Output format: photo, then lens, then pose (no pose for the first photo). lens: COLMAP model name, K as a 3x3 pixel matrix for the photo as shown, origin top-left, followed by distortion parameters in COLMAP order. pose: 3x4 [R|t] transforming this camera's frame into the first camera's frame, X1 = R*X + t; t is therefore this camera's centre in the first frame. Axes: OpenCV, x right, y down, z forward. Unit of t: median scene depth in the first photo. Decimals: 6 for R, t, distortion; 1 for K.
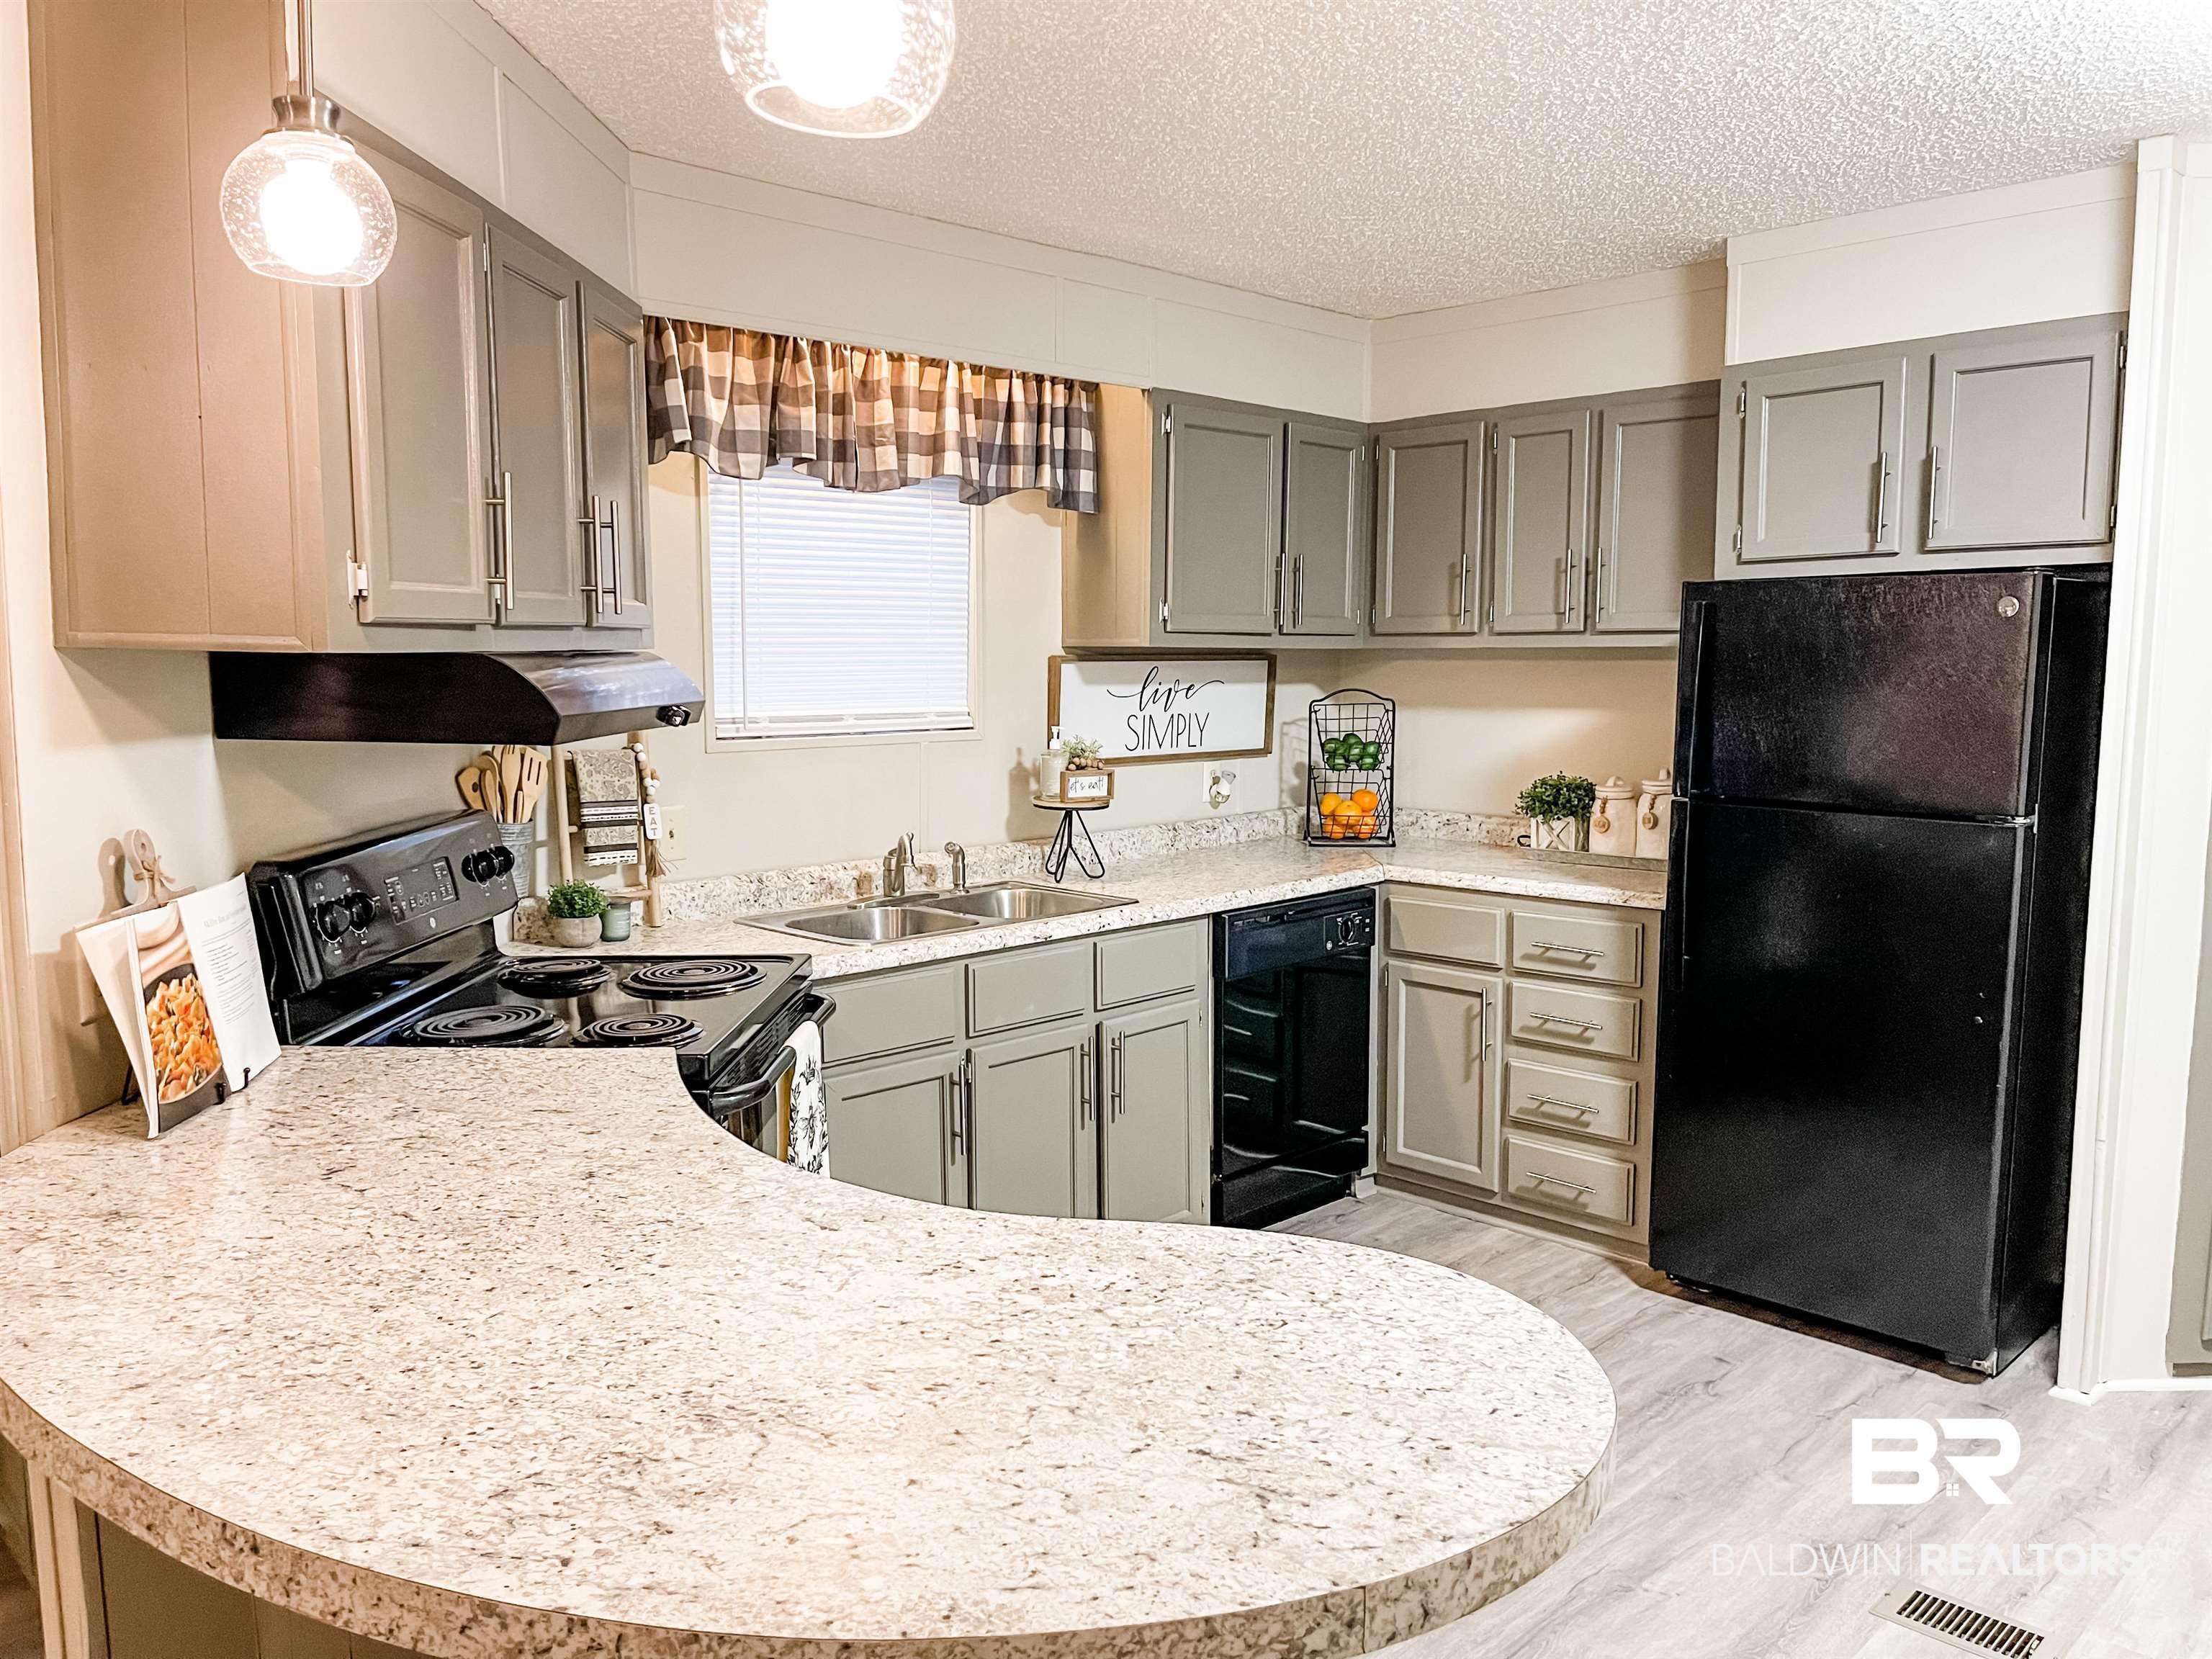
lens RADIAL K [[1661.3, 0, 1105.4], [0, 1661.3, 850.6], [0, 0, 1]] dist [0.086973, -0.001292]
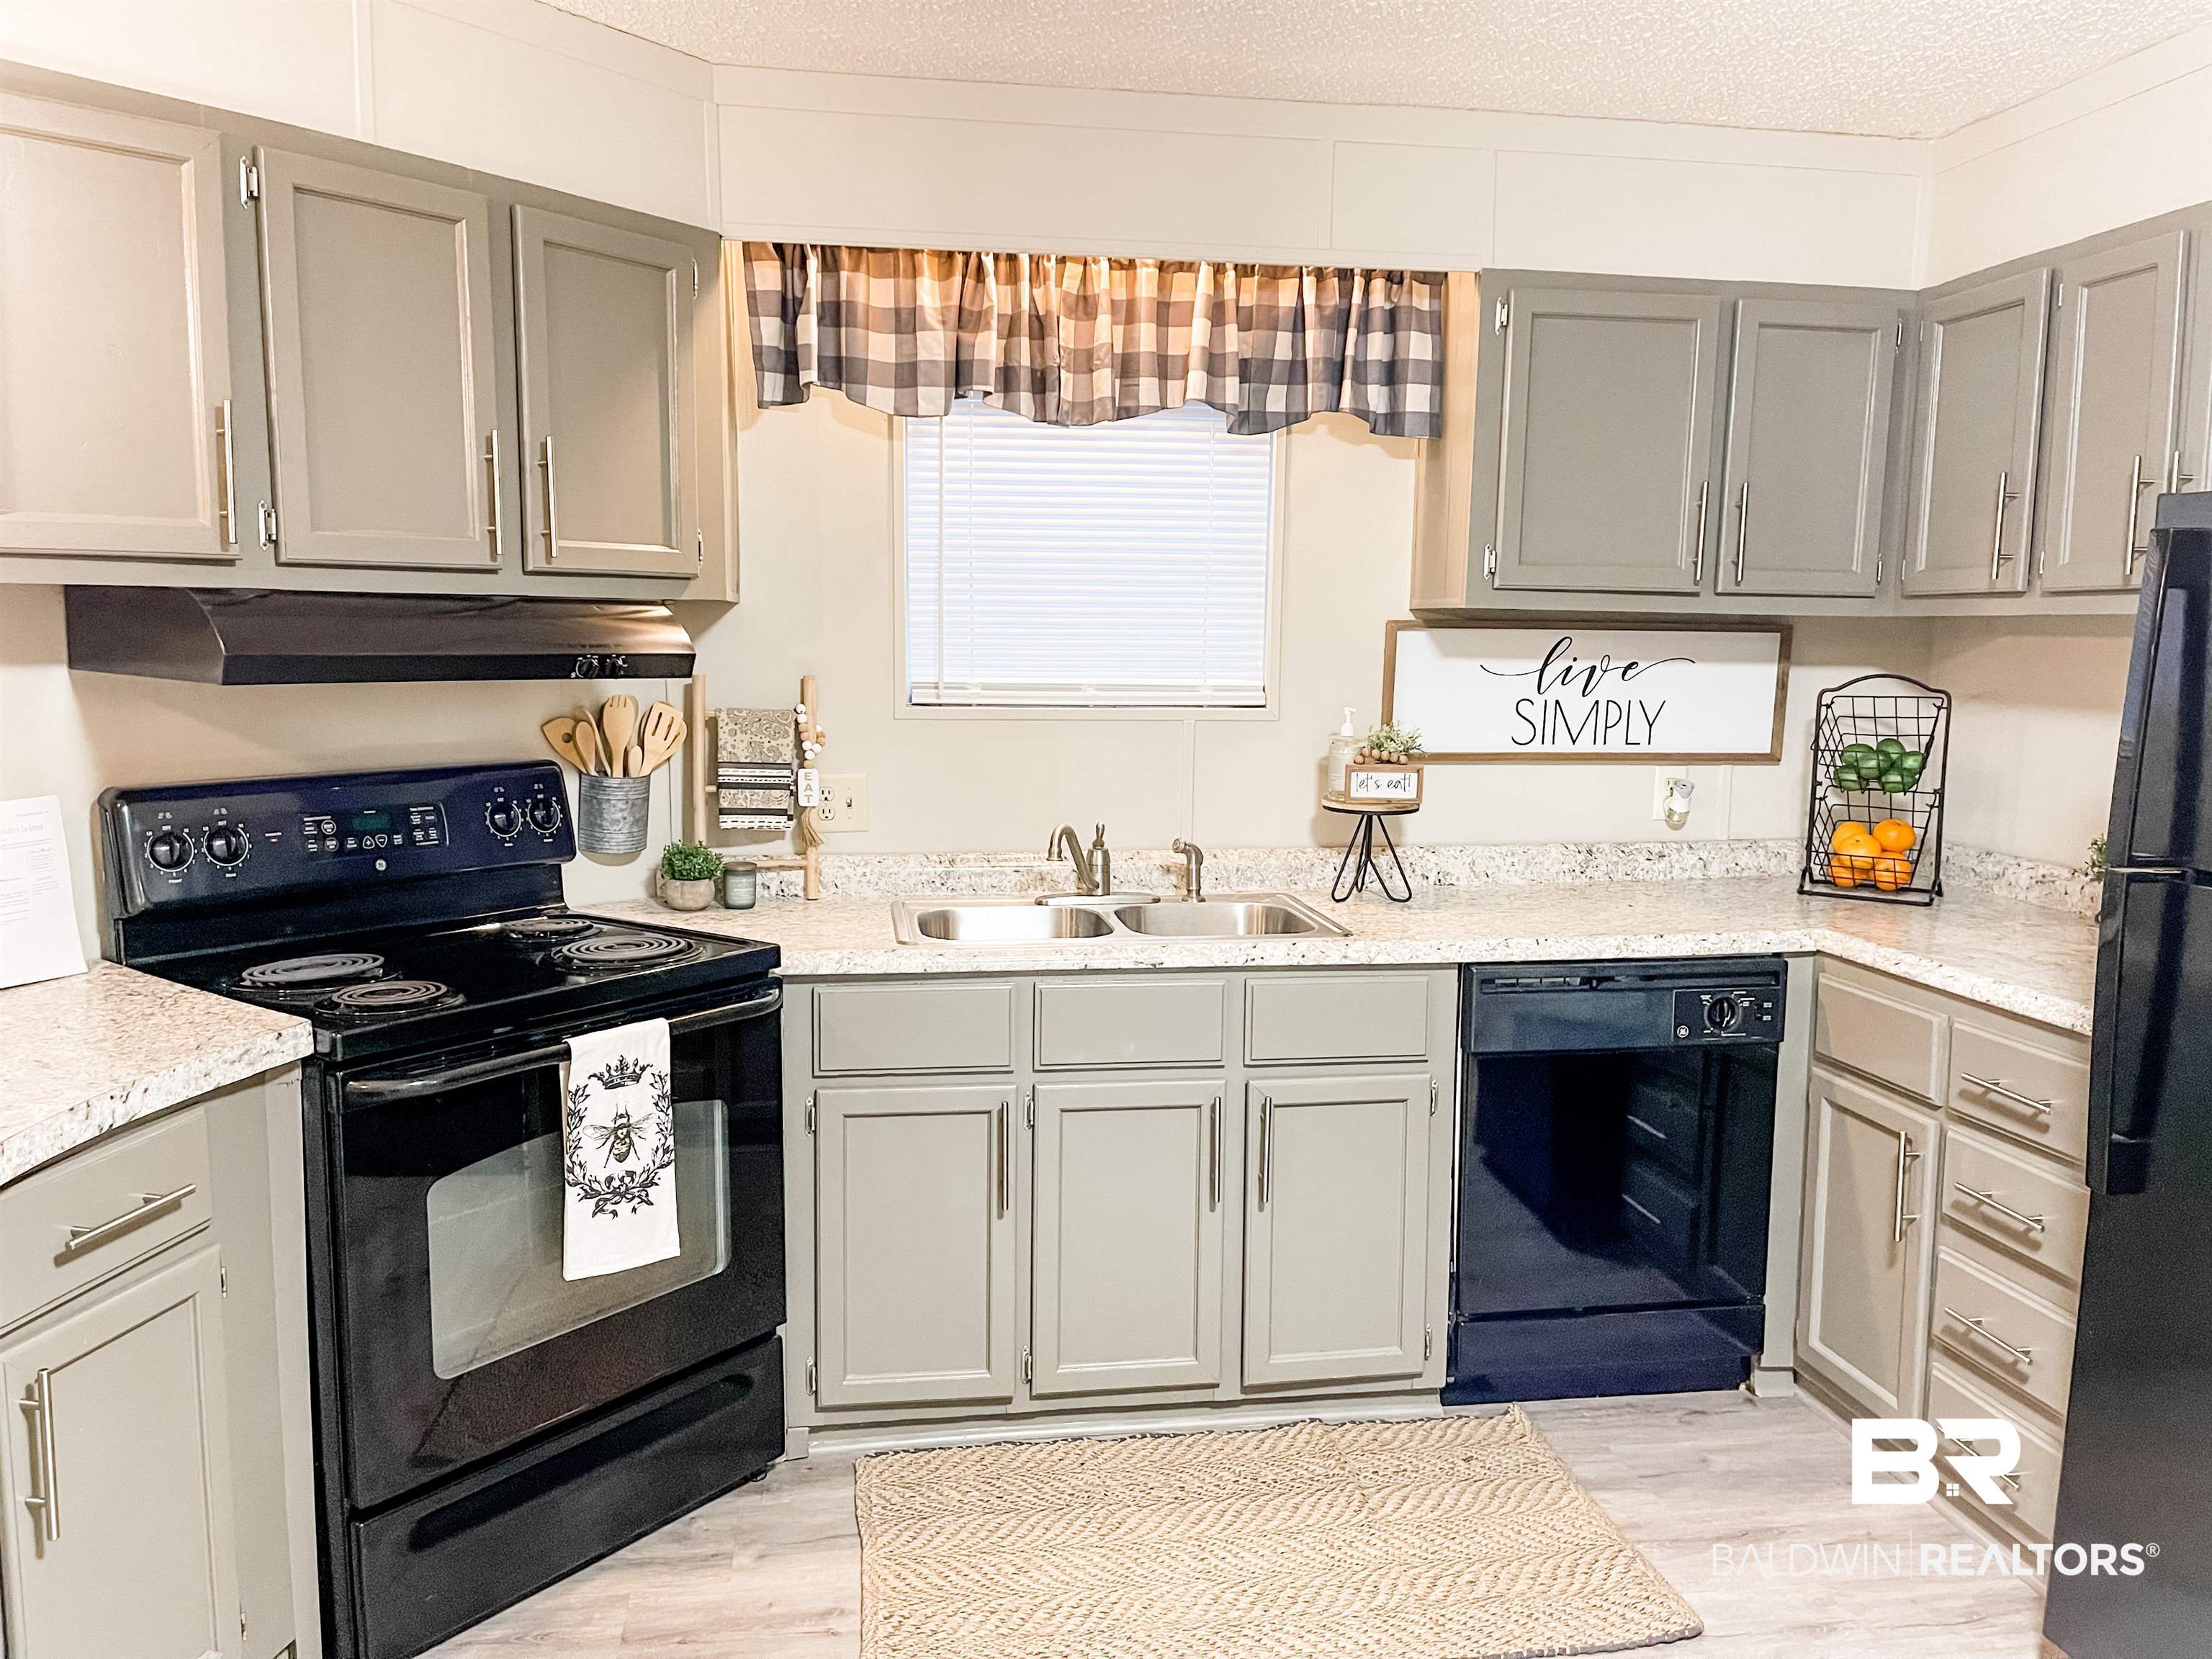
lens RADIAL K [[1709.9, 0, 1106.0], [0, 1709.9, 829.5], [0, 0, 1]] dist [0.062984, 0.002463]
pose [[0.819666, 0.082469, -0.566875, 0.357496], [-0.084206, 0.996179, 0.023167, -0.026189], [0.566619, 0.028745, 0.823478, 0.262226]]
